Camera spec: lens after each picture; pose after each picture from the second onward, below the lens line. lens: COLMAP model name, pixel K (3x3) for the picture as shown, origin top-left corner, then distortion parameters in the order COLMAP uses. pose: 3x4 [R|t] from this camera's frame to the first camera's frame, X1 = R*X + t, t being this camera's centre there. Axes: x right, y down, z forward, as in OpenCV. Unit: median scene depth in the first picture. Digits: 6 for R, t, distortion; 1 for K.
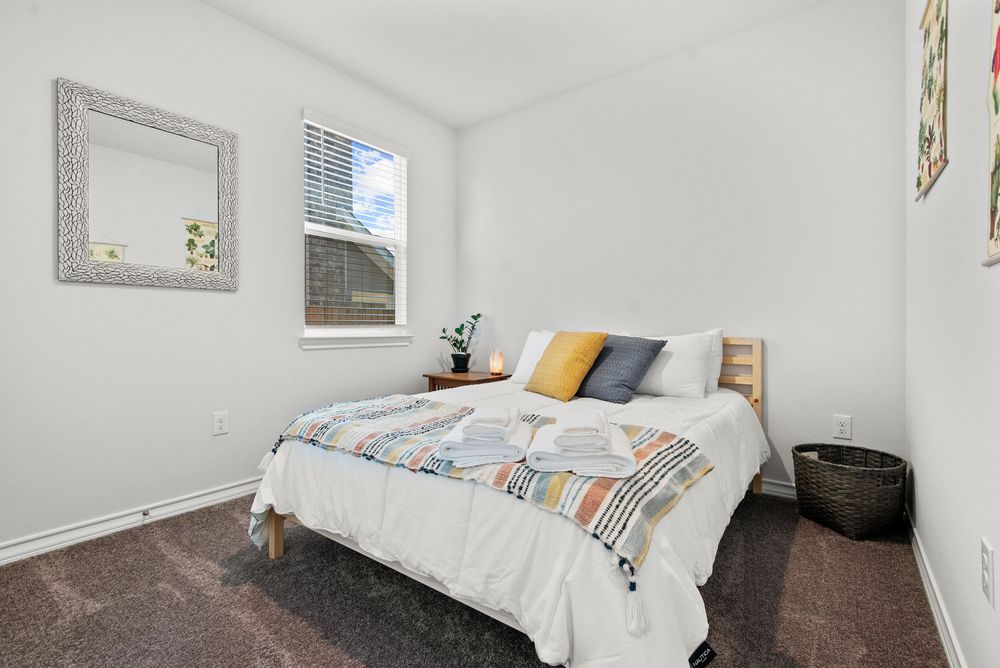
lens RADIAL K [[449.0, 0, 496.2], [0, 449.0, 331.8], [0, 0, 1]] dist [0.029412, -0.014307]
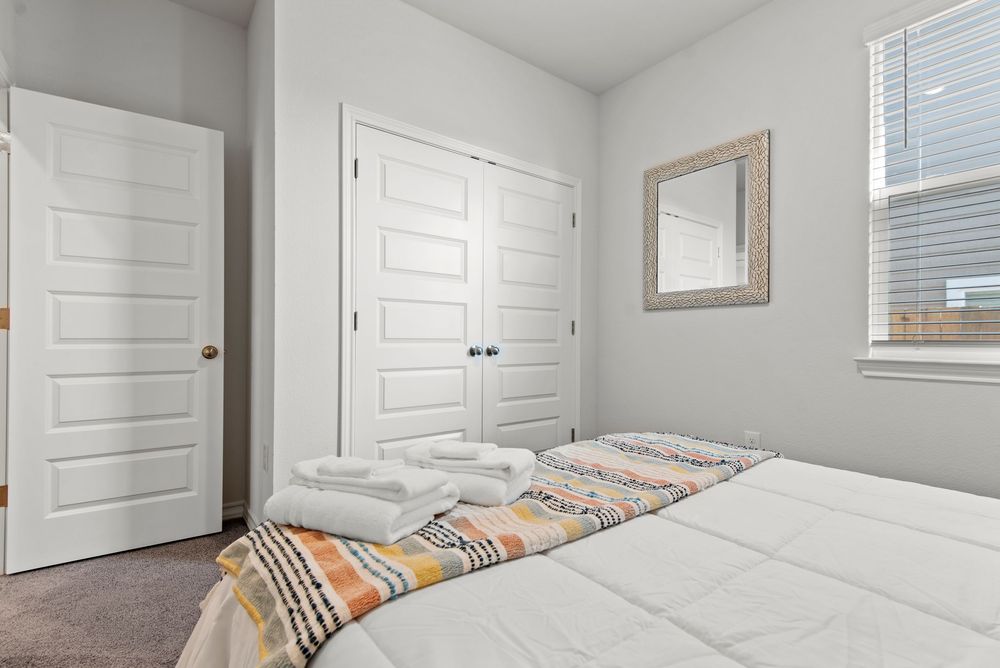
lens RADIAL K [[449.0, 0, 496.2], [0, 449.0, 331.8], [0, 0, 1]] dist [0.029412, -0.014307]
pose [[-0.252925, -0.010351, -0.967431, 0.540182], [-0.015549, 0.999857, -0.006633, -0.022089], [0.967361, 0.013364, -0.253049, 0.851515]]
